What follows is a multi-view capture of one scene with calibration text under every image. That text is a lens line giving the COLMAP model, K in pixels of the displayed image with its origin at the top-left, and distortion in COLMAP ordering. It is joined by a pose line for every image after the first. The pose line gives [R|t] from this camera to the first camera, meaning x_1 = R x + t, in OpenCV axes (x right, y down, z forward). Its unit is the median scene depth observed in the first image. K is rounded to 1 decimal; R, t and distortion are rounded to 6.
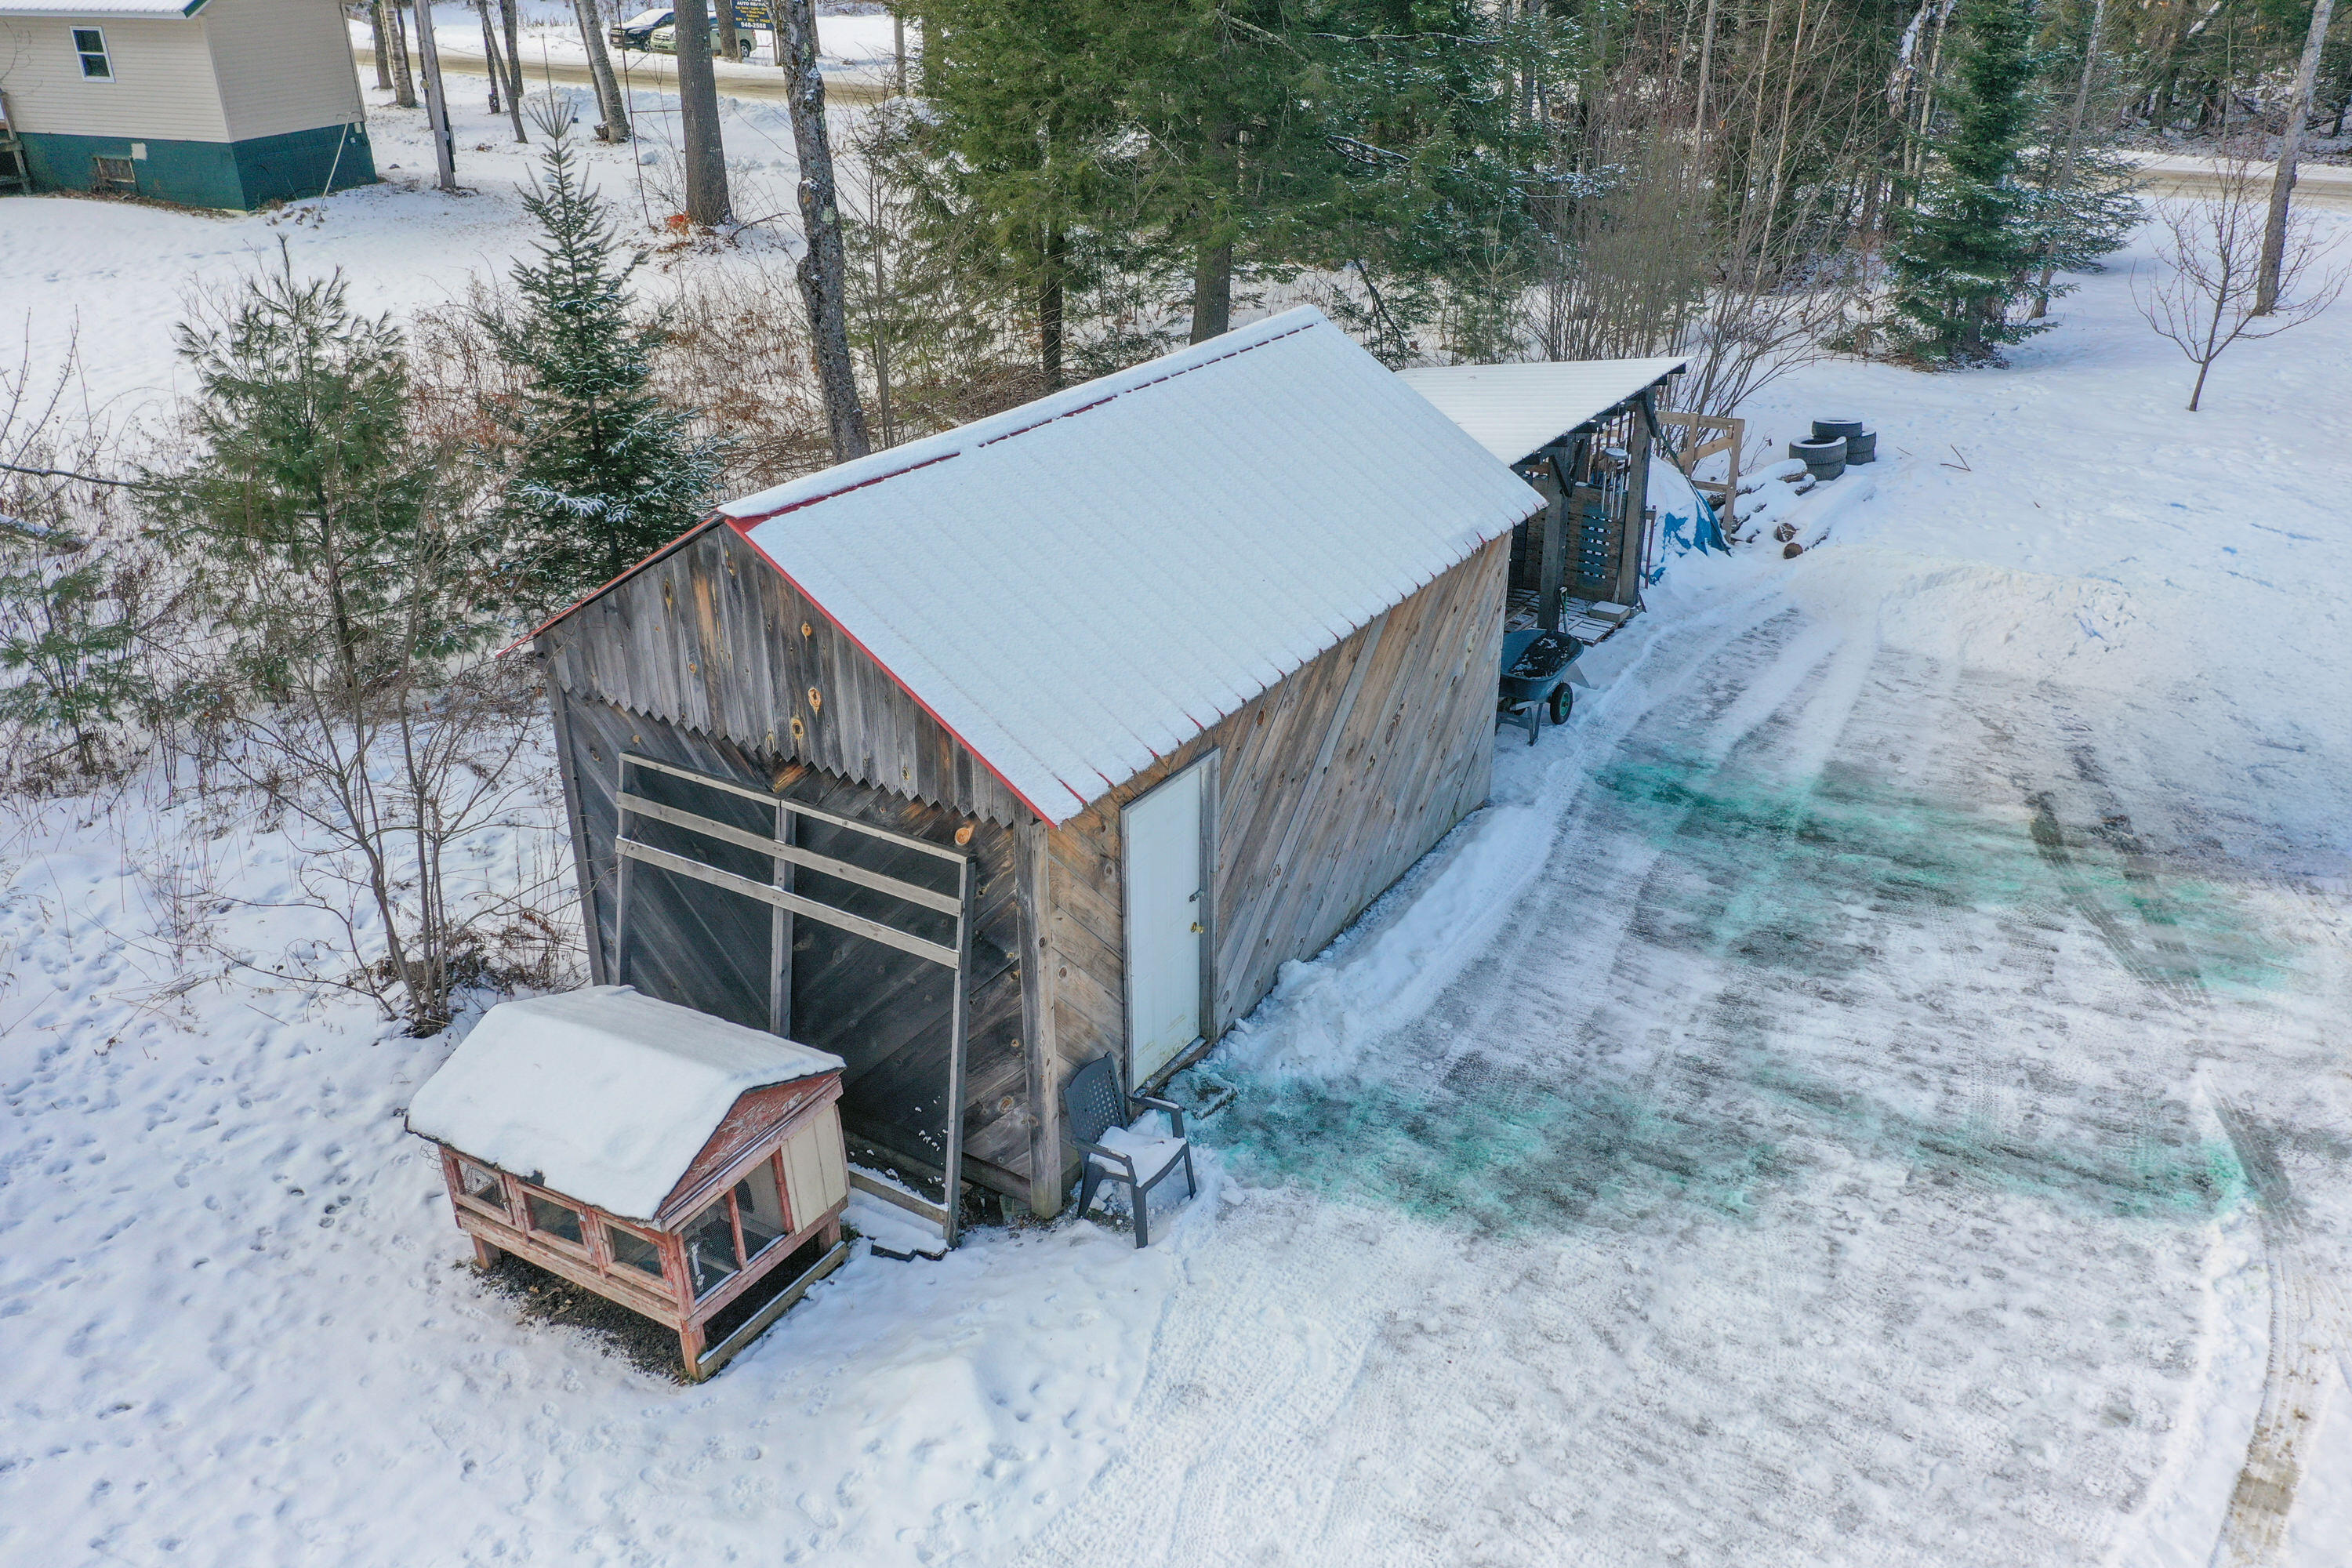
lens RADIAL K [[1853.3, 0, 1177.1], [0, 1853.3, 789.4], [0, 0, 1]] dist [-0.004514, 0.005558]
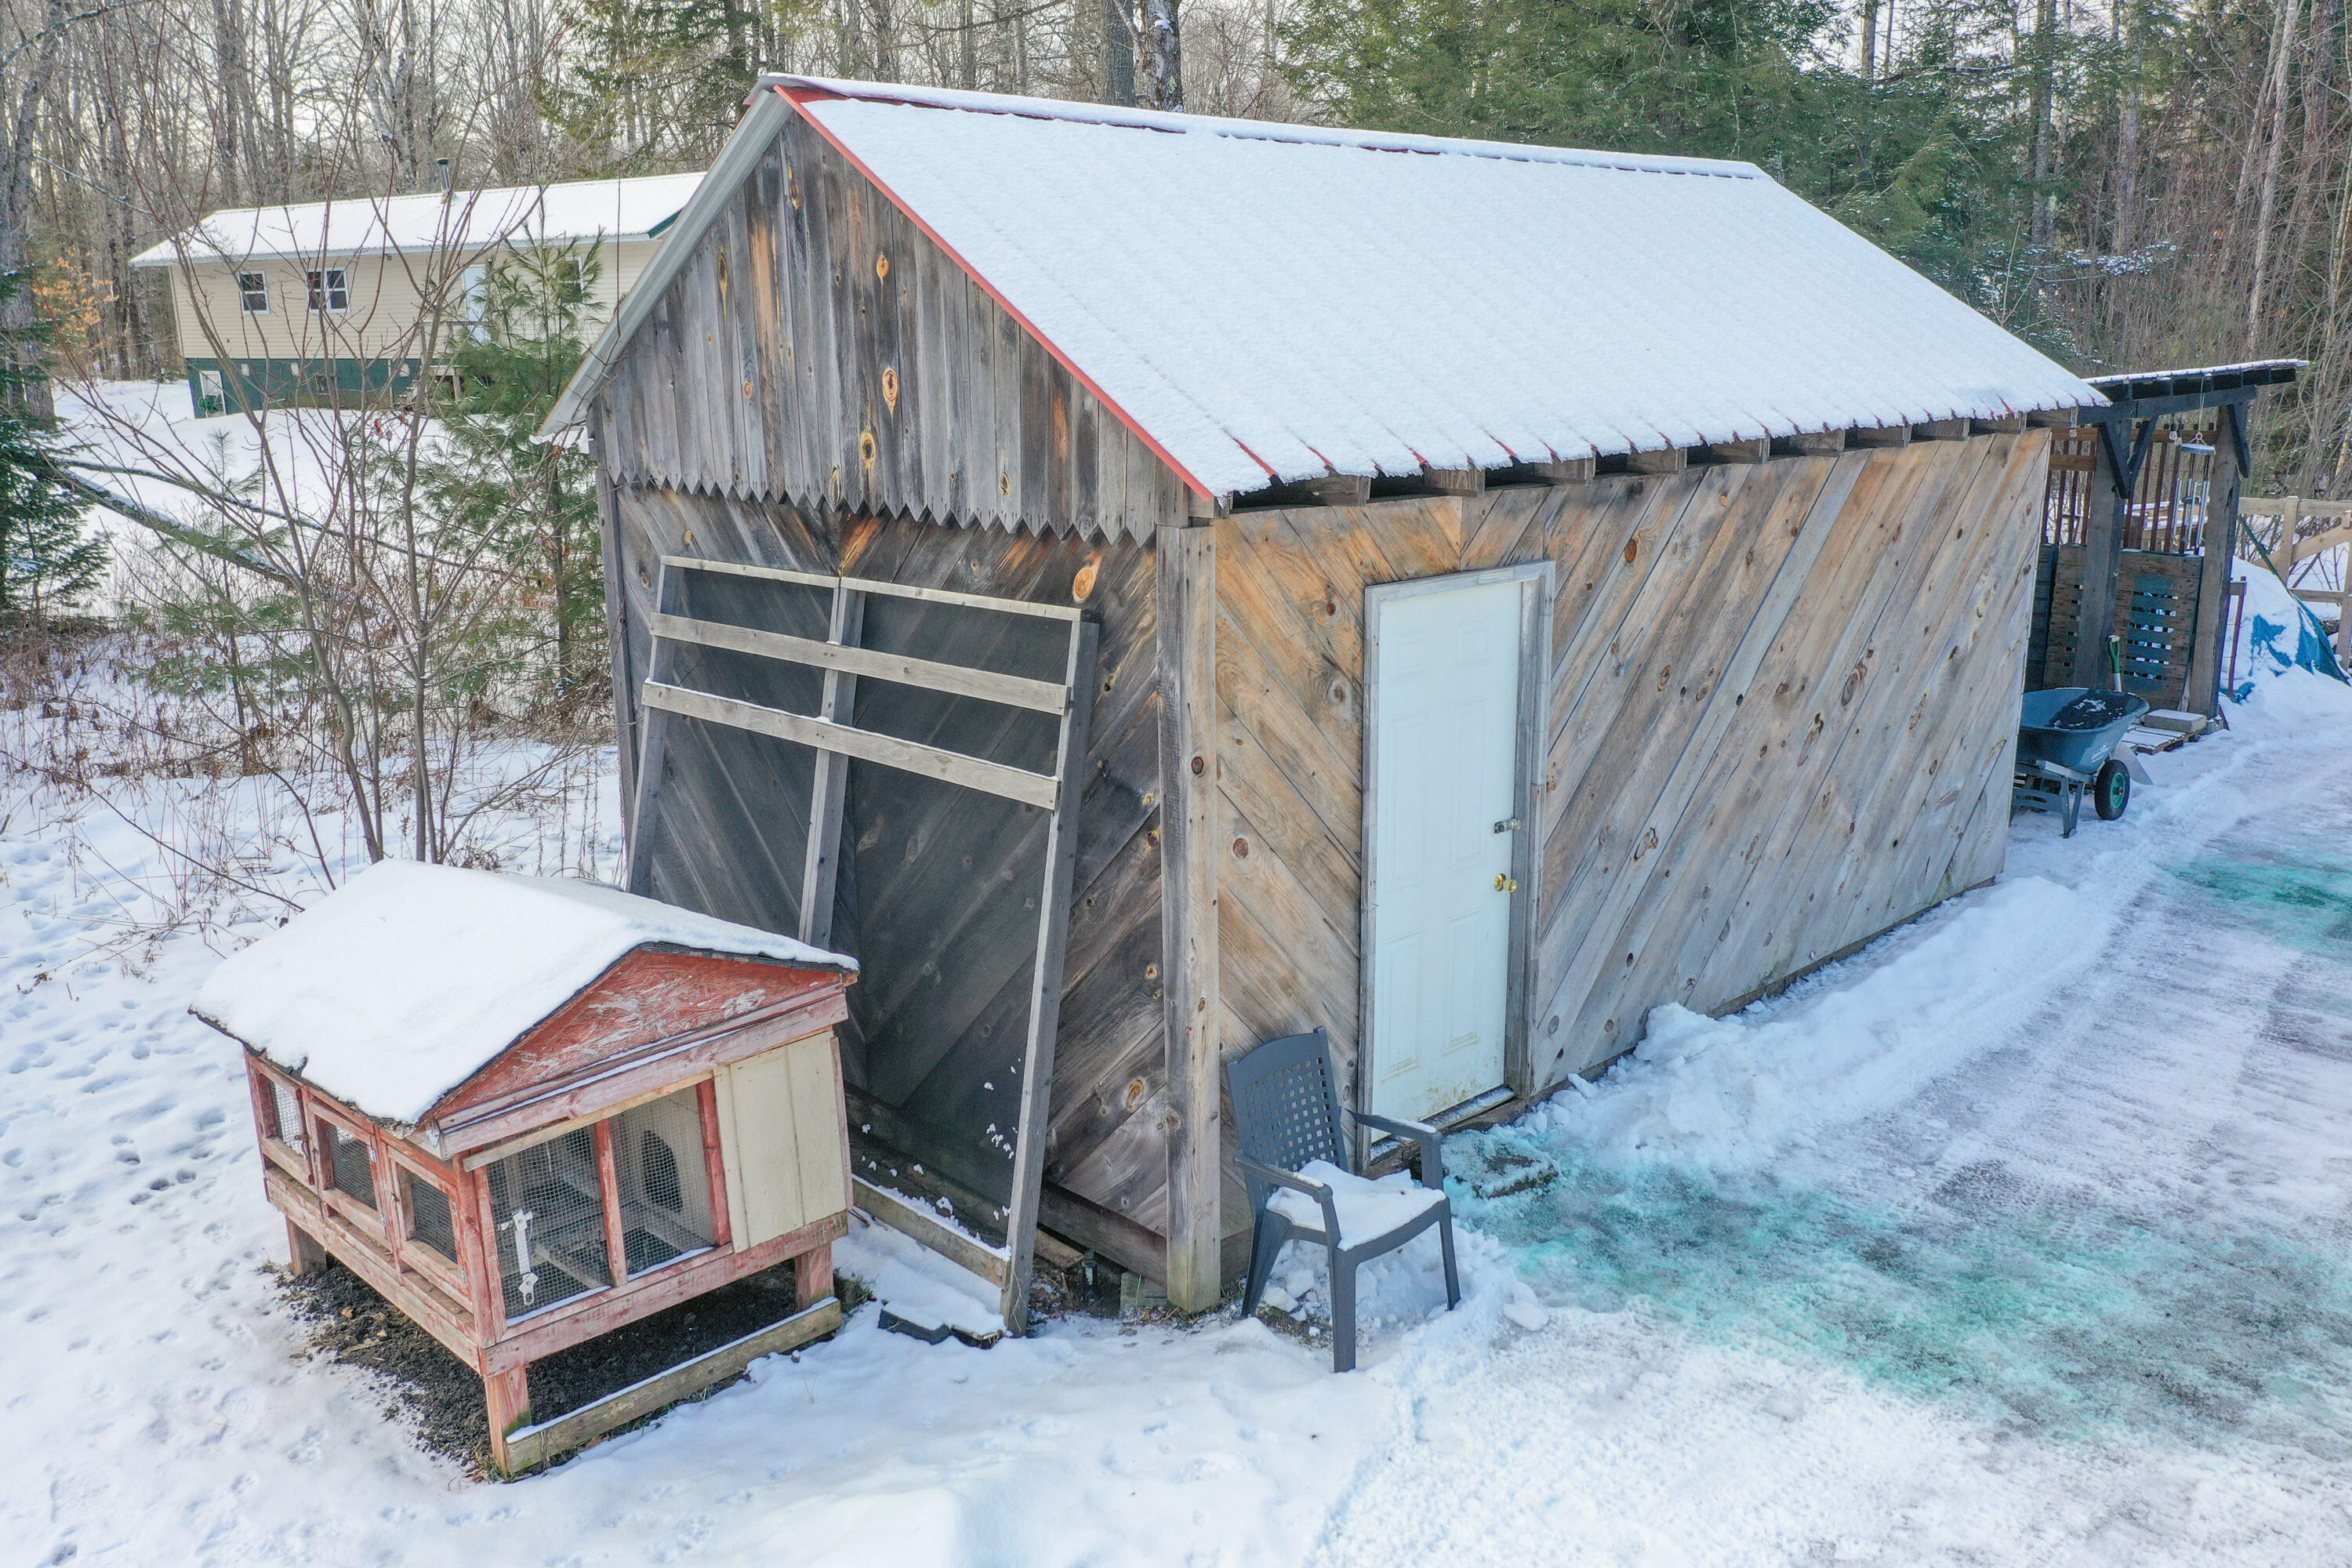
lens RADIAL K [[1853.3, 0, 1181.4], [0, 1853.3, 786.8], [0, 0, 1]] dist [-0.004514, 0.005558]
pose [[0.971082, 0.052023, -0.233008, 0.050956], [-0.098893, 0.975955, -0.194247, 0.184775], [0.217300, 0.211673, 0.952878, 0.424533]]
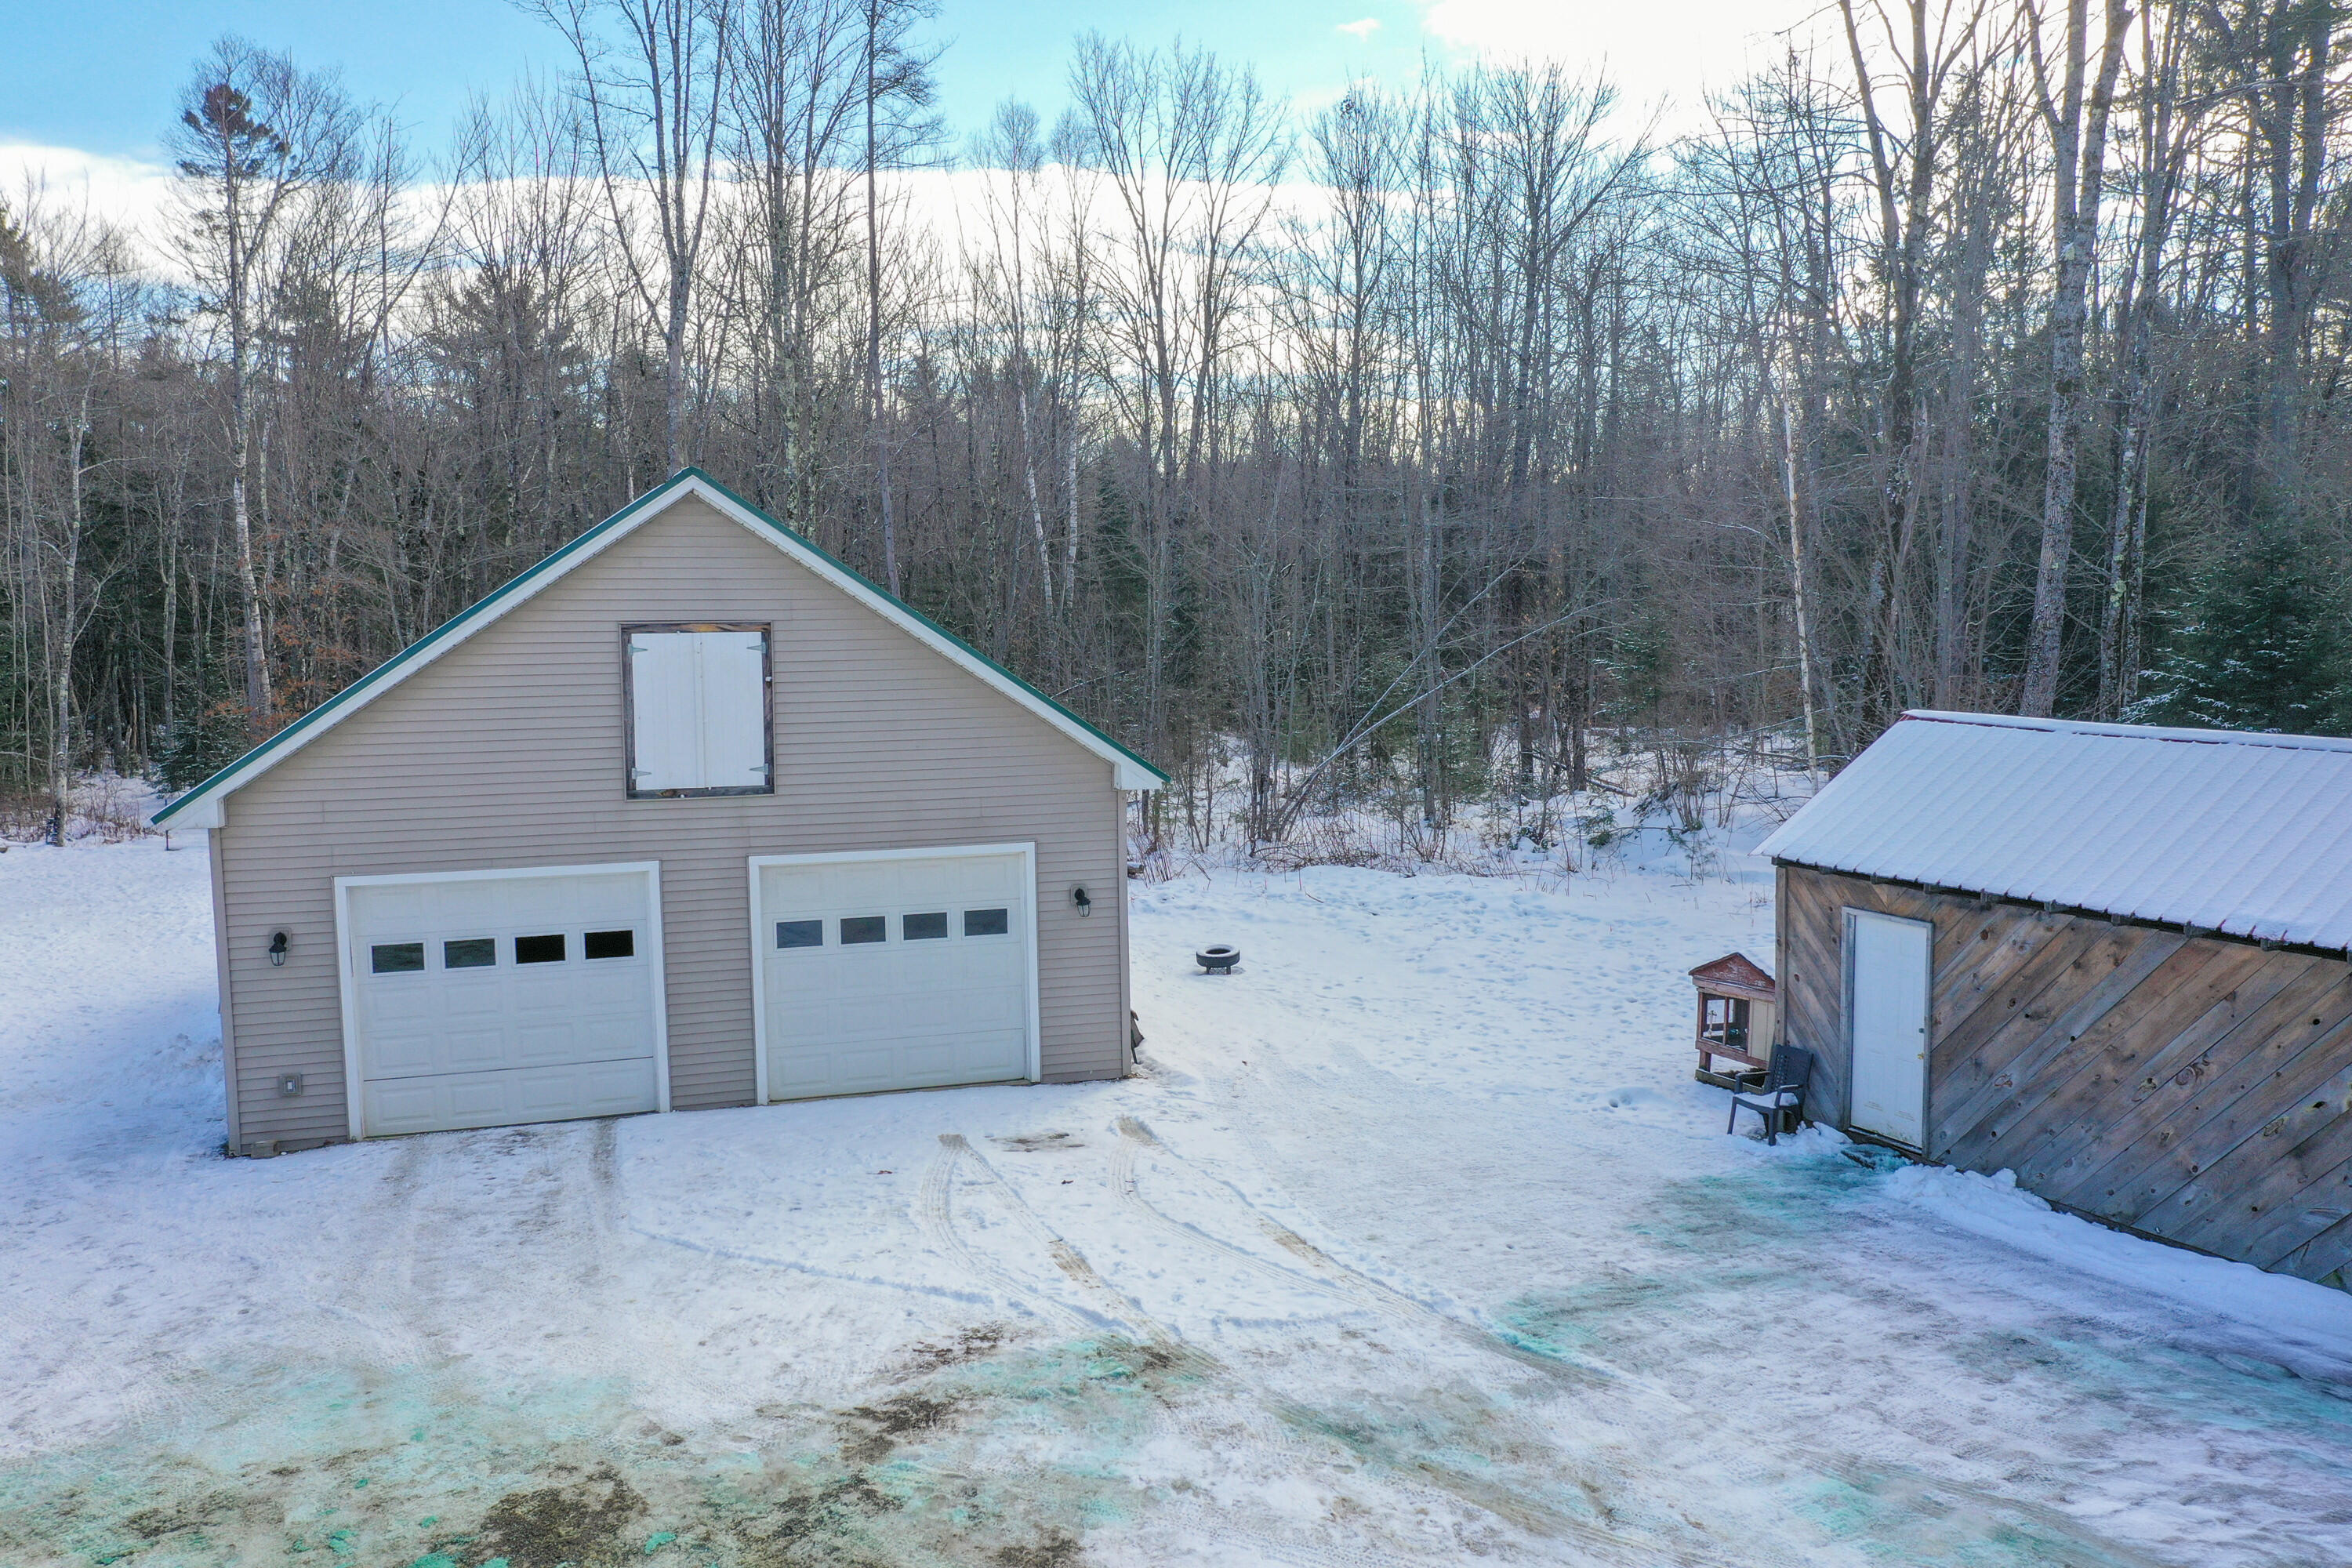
lens RADIAL K [[1853.3, 0, 1177.7], [0, 1853.3, 778.6], [0, 0, 1]] dist [-0.004514, 0.005558]
pose [[-0.513064, 0.088308, -0.853796, 1.607391], [-0.367042, 0.876594, 0.311229, -0.370123], [0.775916, 0.473059, -0.417336, 1.128655]]
